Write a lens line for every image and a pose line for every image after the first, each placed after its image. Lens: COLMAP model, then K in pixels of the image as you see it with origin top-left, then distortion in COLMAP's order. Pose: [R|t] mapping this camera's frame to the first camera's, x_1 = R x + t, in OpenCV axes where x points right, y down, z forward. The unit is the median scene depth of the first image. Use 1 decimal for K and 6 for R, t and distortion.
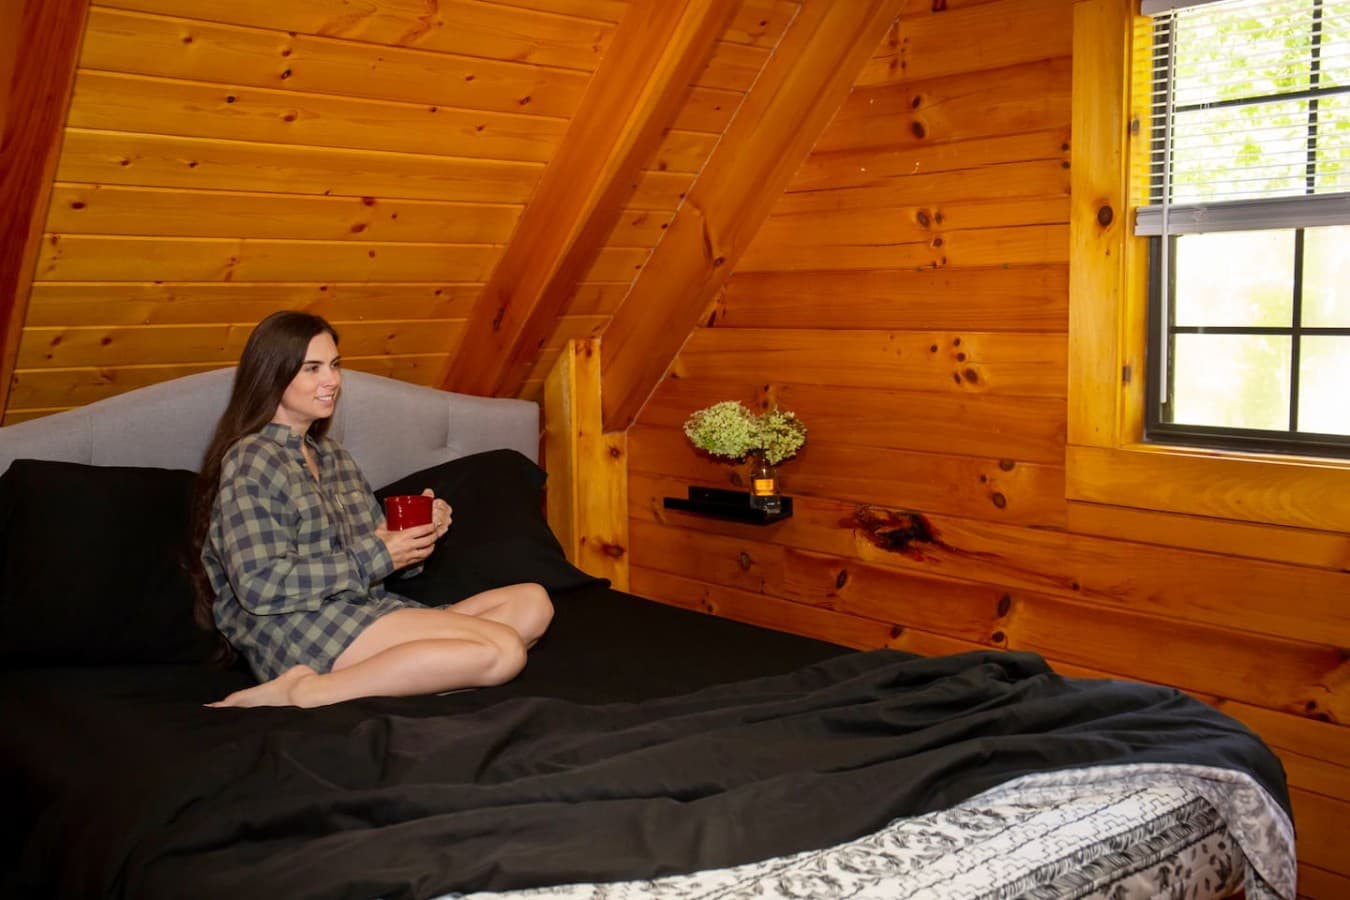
lens RADIAL K [[1307.3, 0, 675.0], [0, 1307.3, 450.0], [0, 0, 1]] dist [-0.006988, 0.006201]
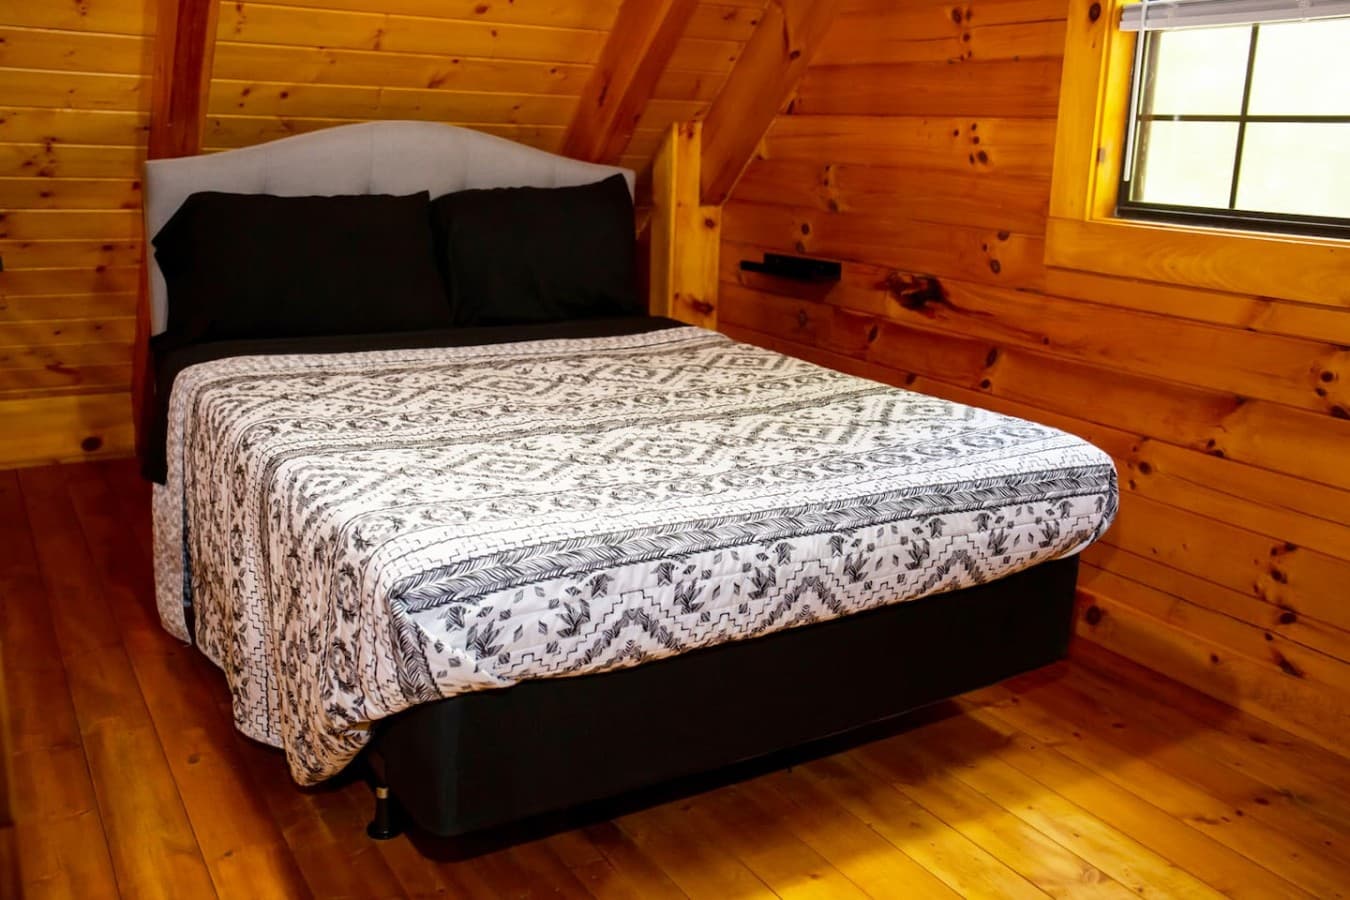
lens RADIAL K [[1198.7, 0, 675.0], [0, 1198.7, 450.0], [0, 0, 1]] dist [-0.062654, 0.092998]
pose [[0.983129, 0.087558, -0.160597, 0.151495], [-0.063566, 0.986811, 0.148877, 0.059720], [0.171514, -0.136157, 0.975728, -0.110760]]
